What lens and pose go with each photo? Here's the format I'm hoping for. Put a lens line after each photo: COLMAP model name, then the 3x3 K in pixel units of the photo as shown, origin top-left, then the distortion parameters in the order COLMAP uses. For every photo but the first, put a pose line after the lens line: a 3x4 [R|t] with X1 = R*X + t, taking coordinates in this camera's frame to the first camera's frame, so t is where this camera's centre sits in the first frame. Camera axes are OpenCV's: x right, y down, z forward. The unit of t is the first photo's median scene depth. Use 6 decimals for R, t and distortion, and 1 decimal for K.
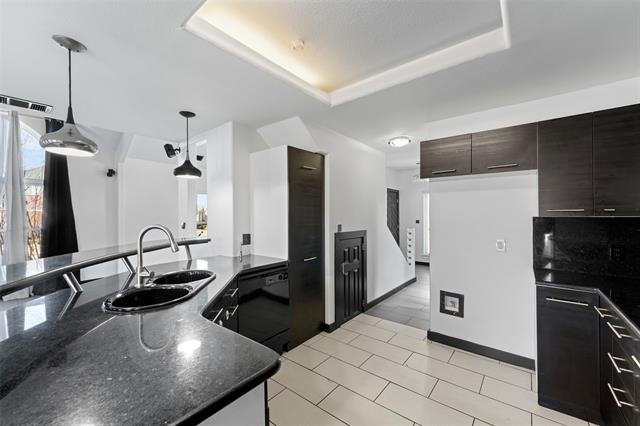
lens RADIAL K [[258.3, 0, 320.0], [0, 258.3, 213.0], [0, 0, 1]] dist [0.000753, 0.000091]
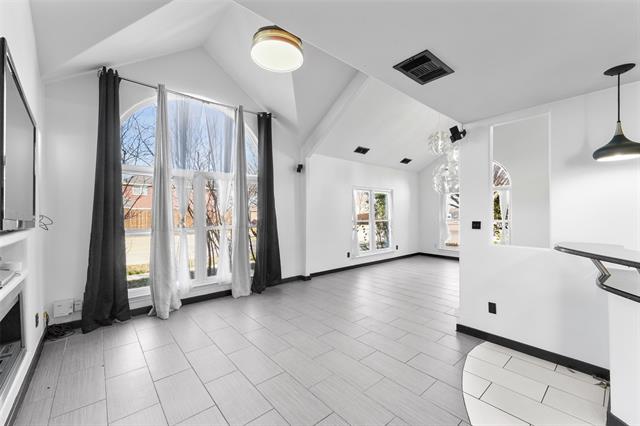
lens RADIAL K [[259.2, 0, 320.0], [0, 259.2, 213.0], [0, 0, 1]] dist [-0.000393, -0.000040]
pose [[0.981356, 0.003825, -0.192163, -1.146044], [-0.002800, 0.999980, 0.005605, 0.011749], [0.192180, -0.004963, 0.981347, 0.136474]]
